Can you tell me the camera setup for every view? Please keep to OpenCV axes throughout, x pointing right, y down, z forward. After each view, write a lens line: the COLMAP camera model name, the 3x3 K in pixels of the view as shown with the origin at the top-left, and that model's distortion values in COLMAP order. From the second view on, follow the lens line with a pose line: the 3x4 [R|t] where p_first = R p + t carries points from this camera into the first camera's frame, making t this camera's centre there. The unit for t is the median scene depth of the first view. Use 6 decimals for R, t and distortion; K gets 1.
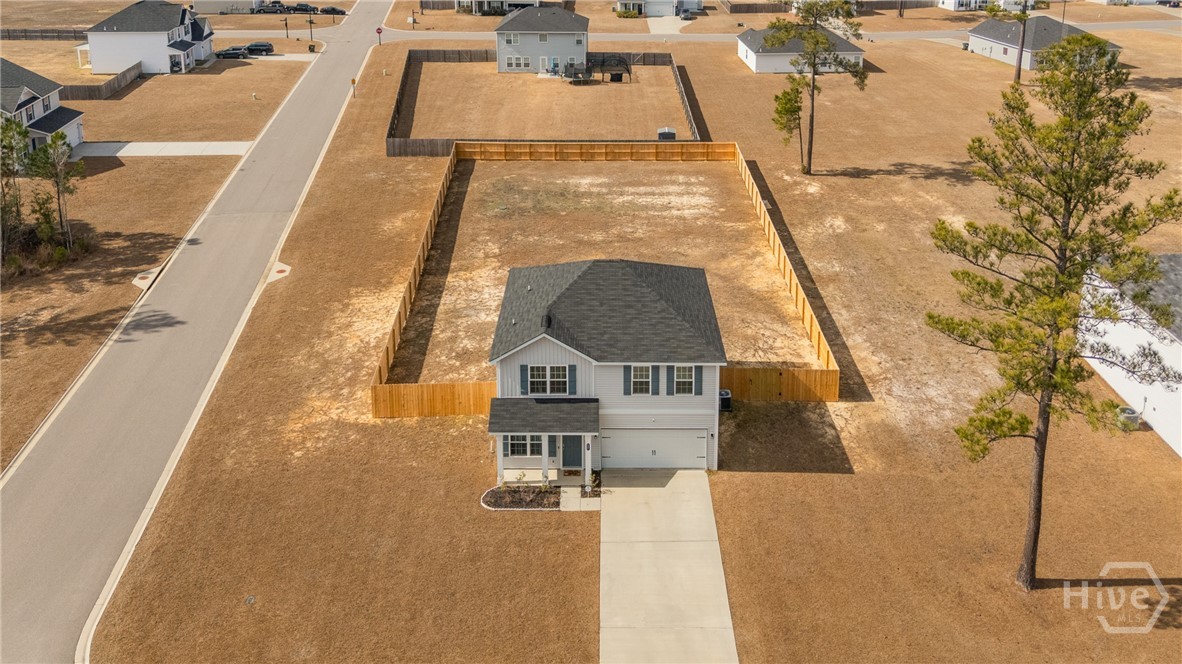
lens RADIAL K [[1049.2, 0, 600.8], [0, 1049.2, 141.0], [0, 0, 1]] dist [0.059909, 0.010372]
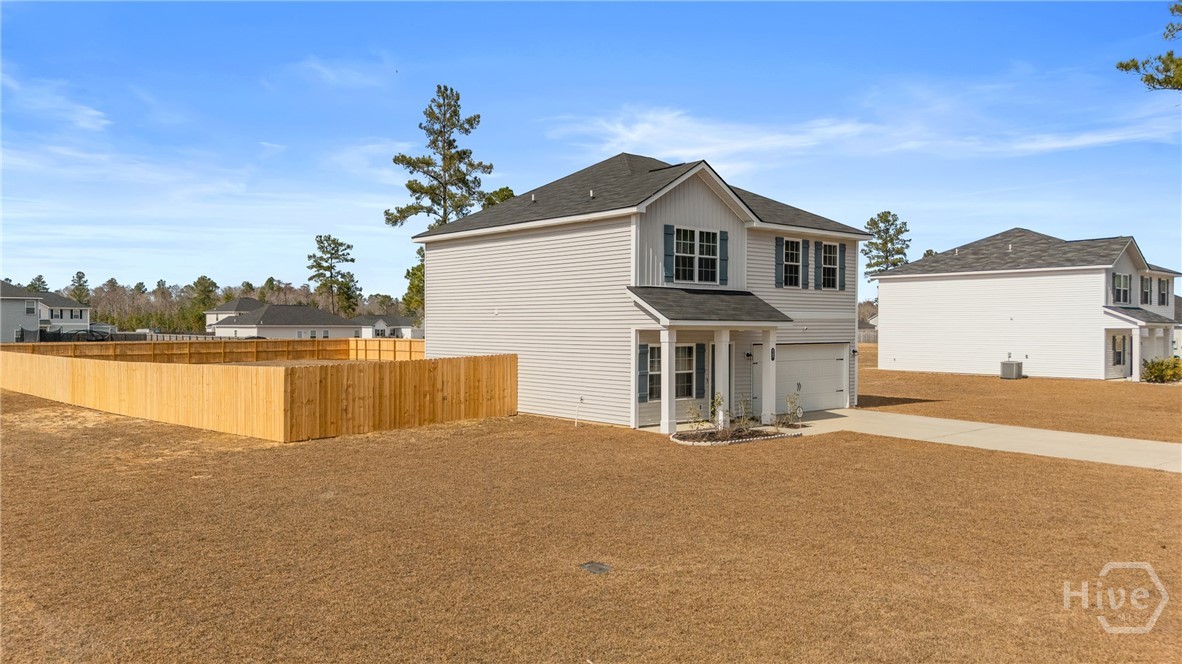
lens RADIAL K [[878.0, 0, 591.0], [0, 878.0, 332.0], [0, 0, 1]] dist [0.087292, -0.001154]
pose [[0.753492, -0.000925, 0.657456, -0.285713], [0.167257, 0.967368, -0.190326, 0.238788], [-0.635826, 0.253373, 0.729059, 0.462325]]
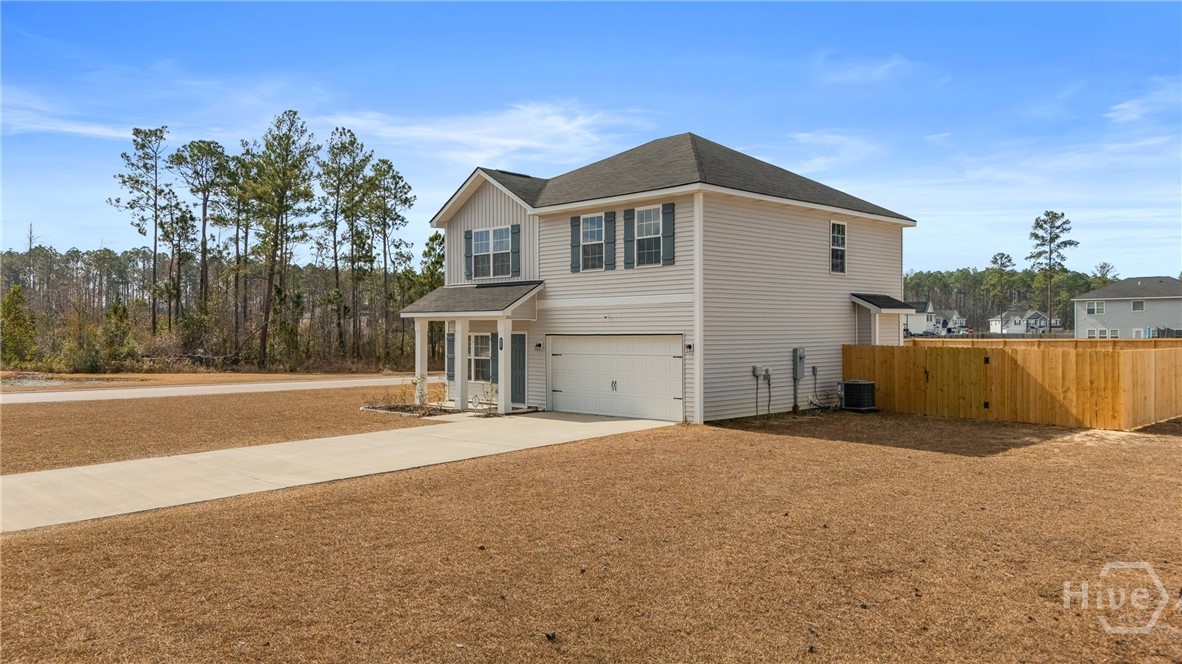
lens RADIAL K [[879.2, 0, 591.0], [0, 879.2, 332.0], [0, 0, 1]] dist [0.059953, -0.000618]
pose [[0.713868, -0.000043, -0.700280, 0.254937], [-0.178827, 0.966833, -0.182357, 0.245224], [0.677062, 0.255408, 0.690184, 0.456741]]
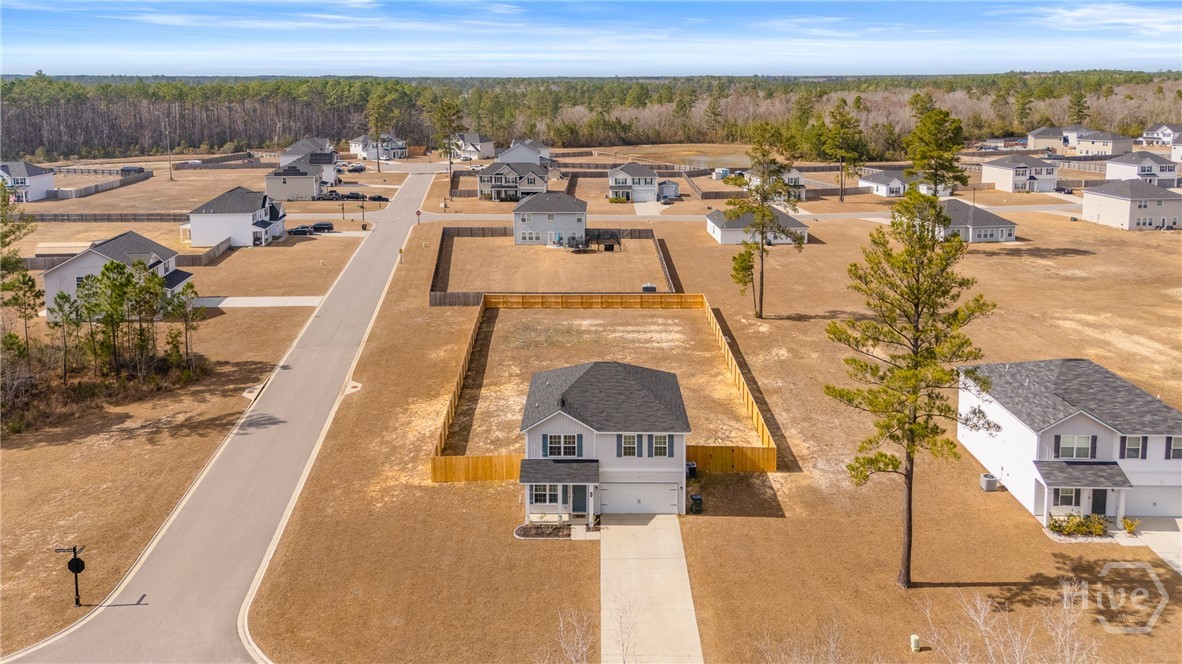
lens RADIAL K [[913.4, 0, 583.3], [0, 913.4, 211.9], [0, 0, 1]] dist [0.083342, -0.005716]
pose [[0.999916, -0.002694, -0.012687, -0.003921], [0.001236, 0.993531, -0.113551, 0.039250], [0.012911, 0.113526, 0.993451, -0.162354]]
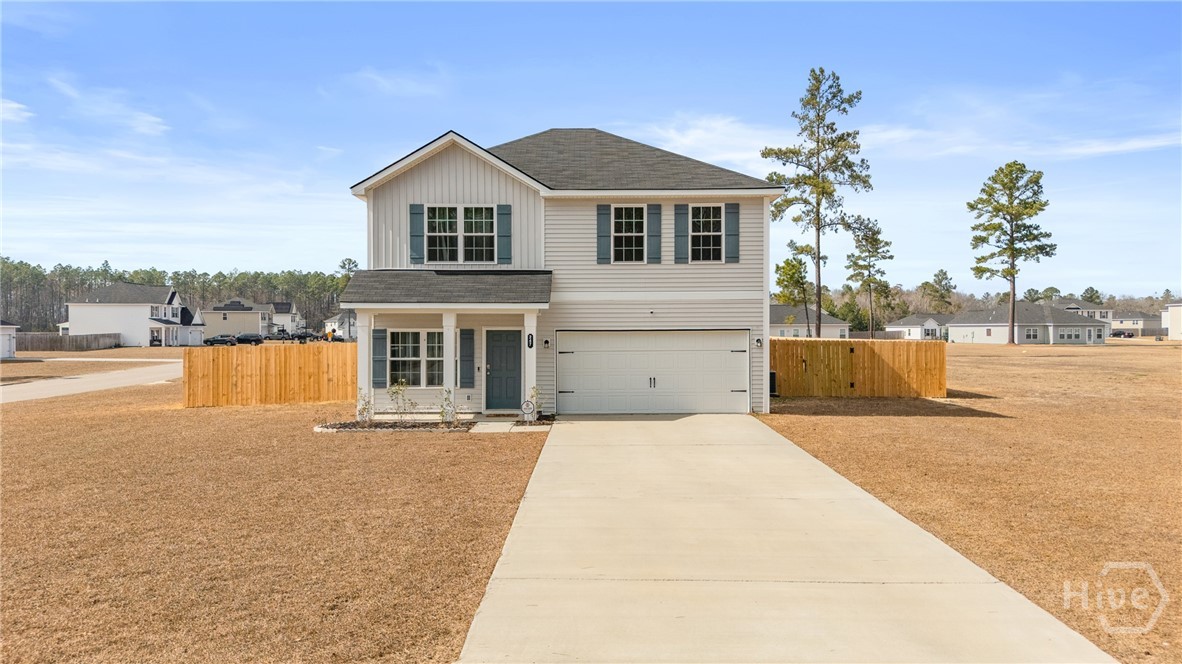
lens RADIAL K [[879.2, 0, 591.0], [0, 879.2, 332.0], [0, 0, 1]] dist [0.059953, -0.000618]
pose [[0.999998, -0.001534, -0.001368, 0.013089], [0.001133, 0.966720, -0.255833, 0.267042], [0.001715, 0.255831, 0.966720, 0.380881]]
